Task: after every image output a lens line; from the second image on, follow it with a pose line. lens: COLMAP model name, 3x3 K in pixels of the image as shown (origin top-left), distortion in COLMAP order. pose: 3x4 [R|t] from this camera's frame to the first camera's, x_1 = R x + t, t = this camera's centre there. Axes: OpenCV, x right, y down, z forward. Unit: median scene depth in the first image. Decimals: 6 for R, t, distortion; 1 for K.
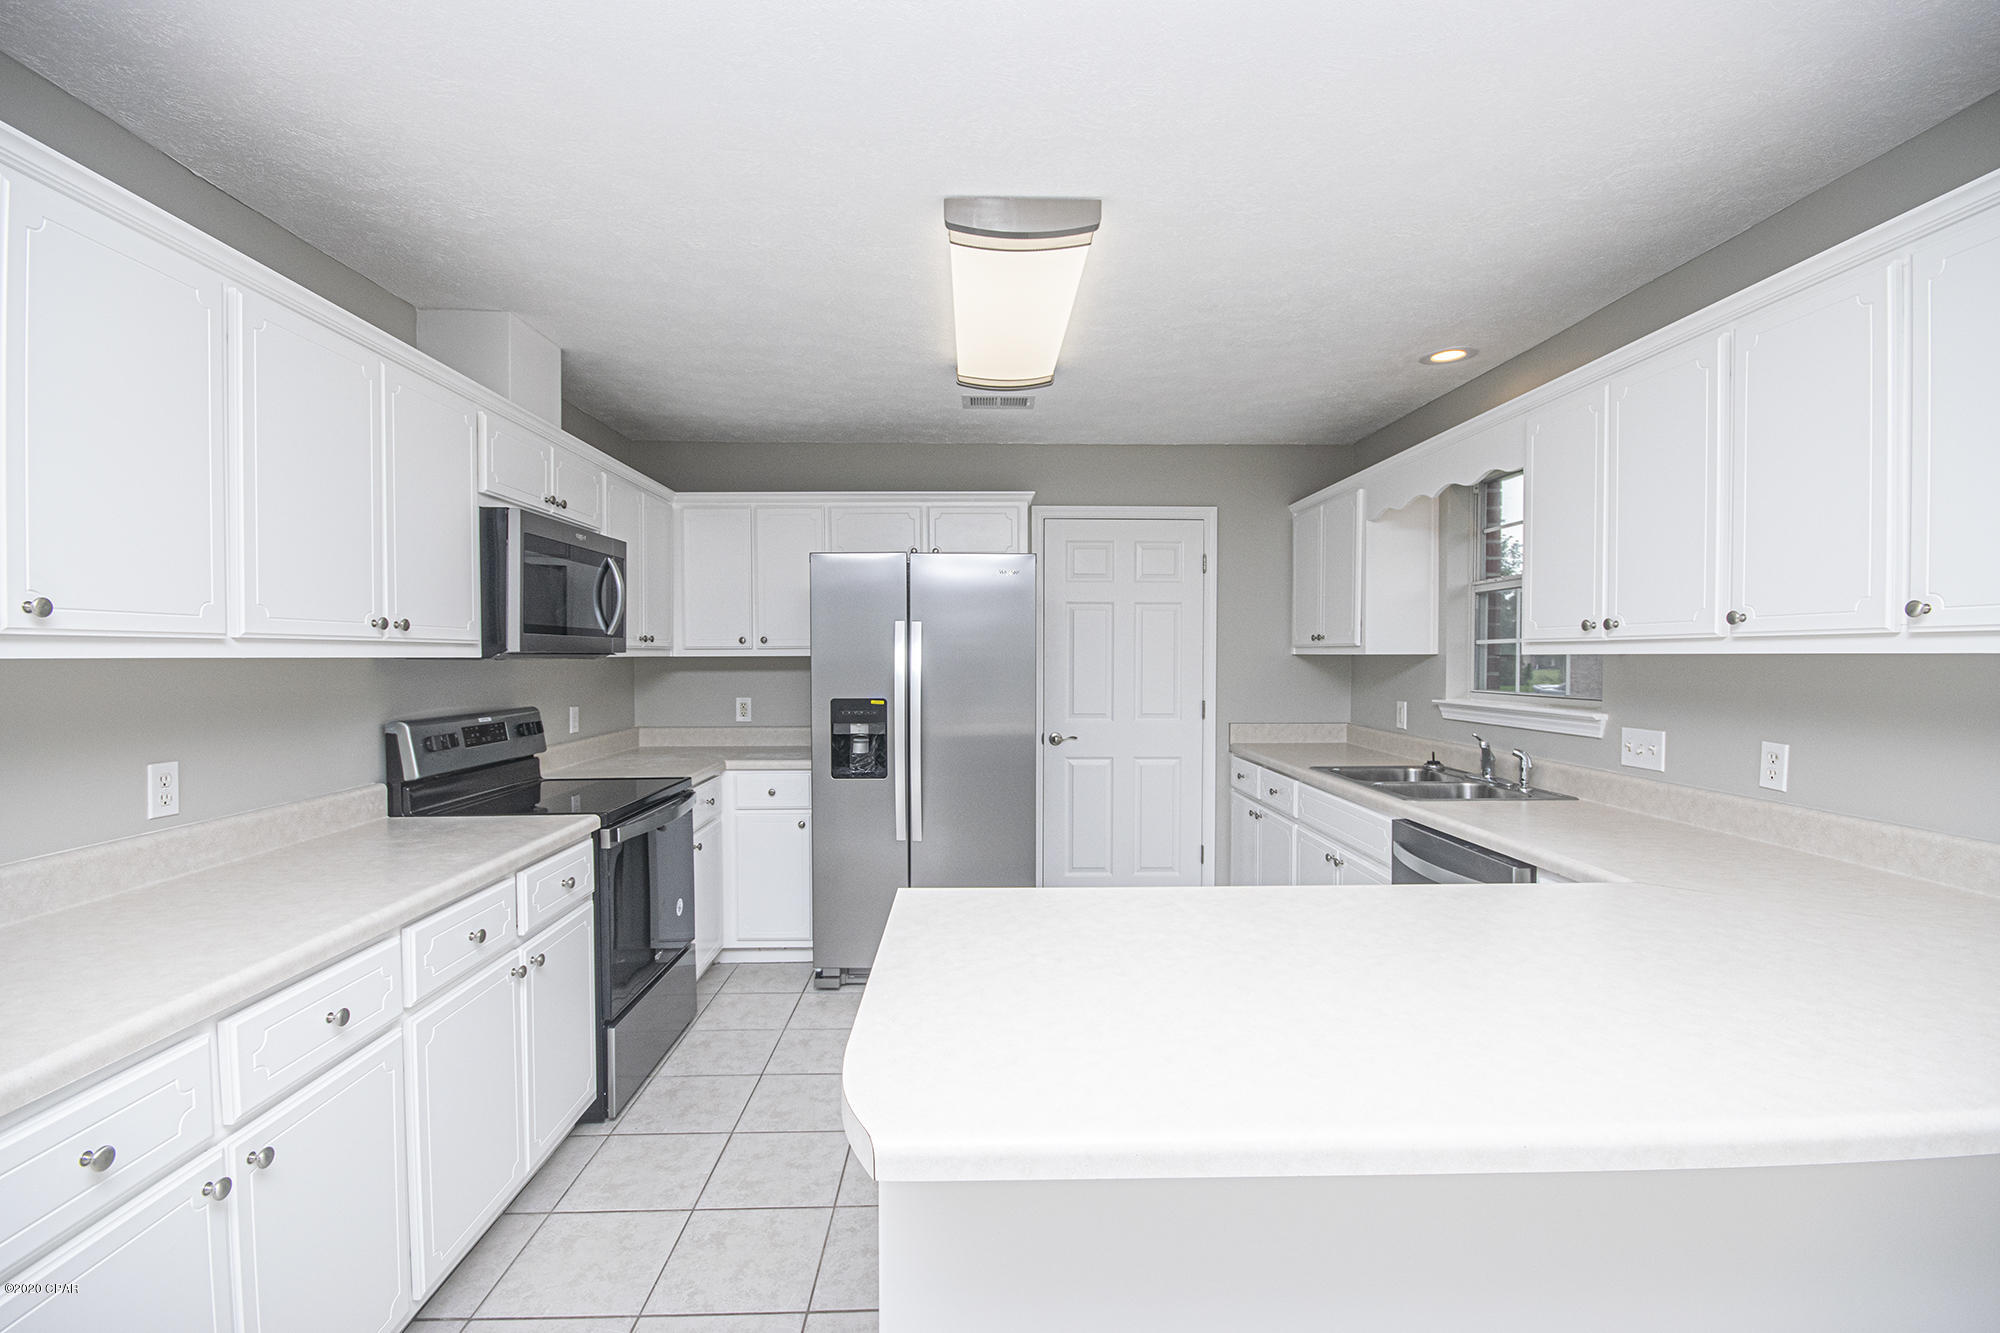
lens RADIAL K [[895.2, 0, 1002.1], [0, 895.2, 667.9], [0, 0, 1]] dist [0.002457, 0.002101]
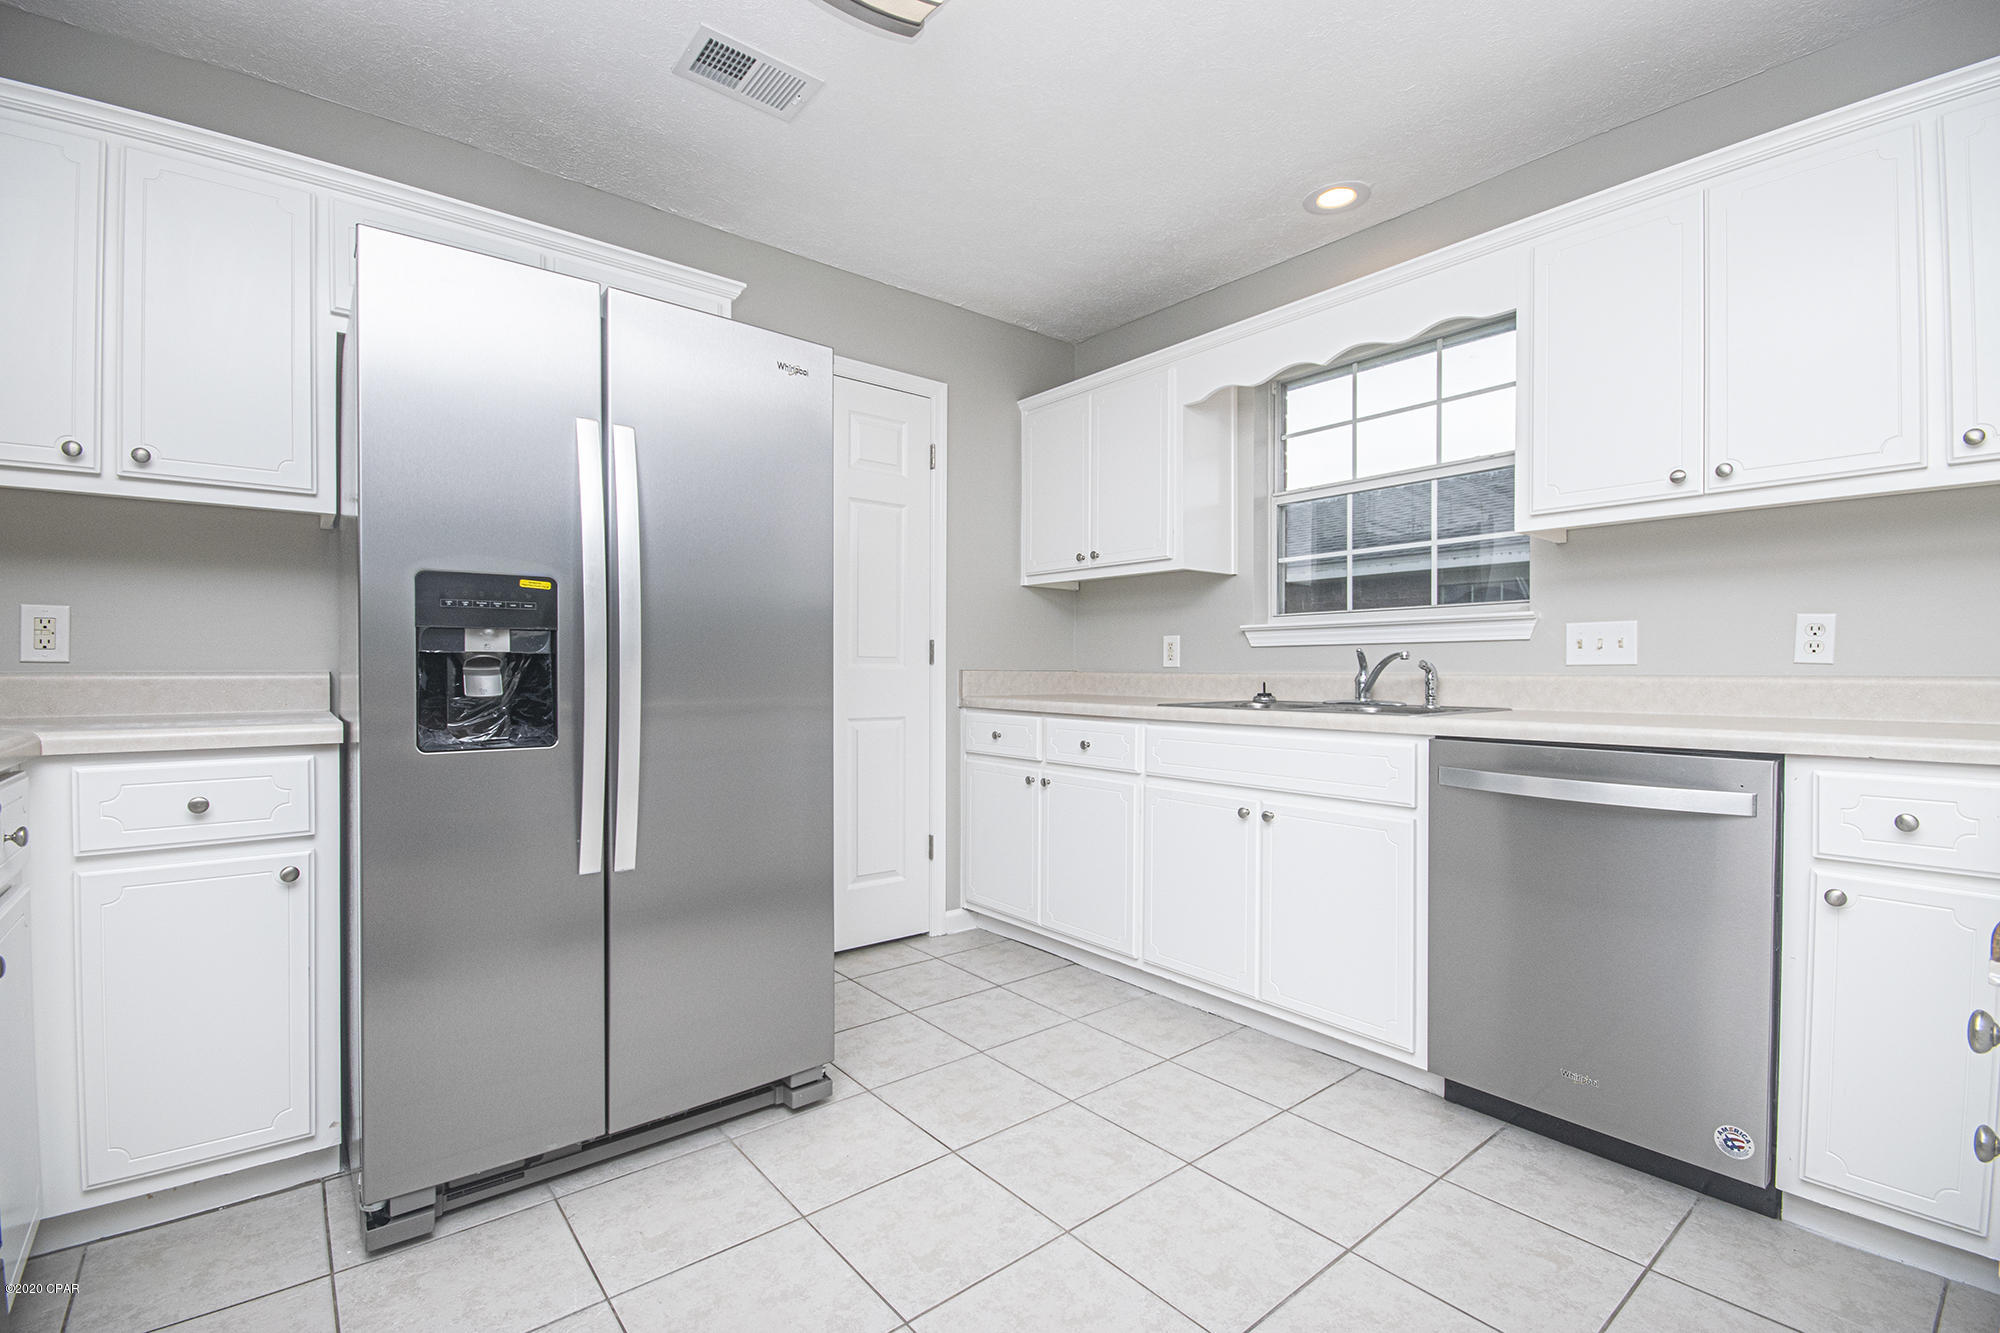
lens RADIAL K [[895.2, 0, 1002.4], [0, 895.2, 665.1], [0, 0, 1]] dist [0.002457, 0.002101]
pose [[0.800699, 0.002474, 0.599062, -0.221316], [0.008996, 0.999829, -0.016154, 0.089118], [-0.598999, 0.018324, 0.800540, 0.472147]]
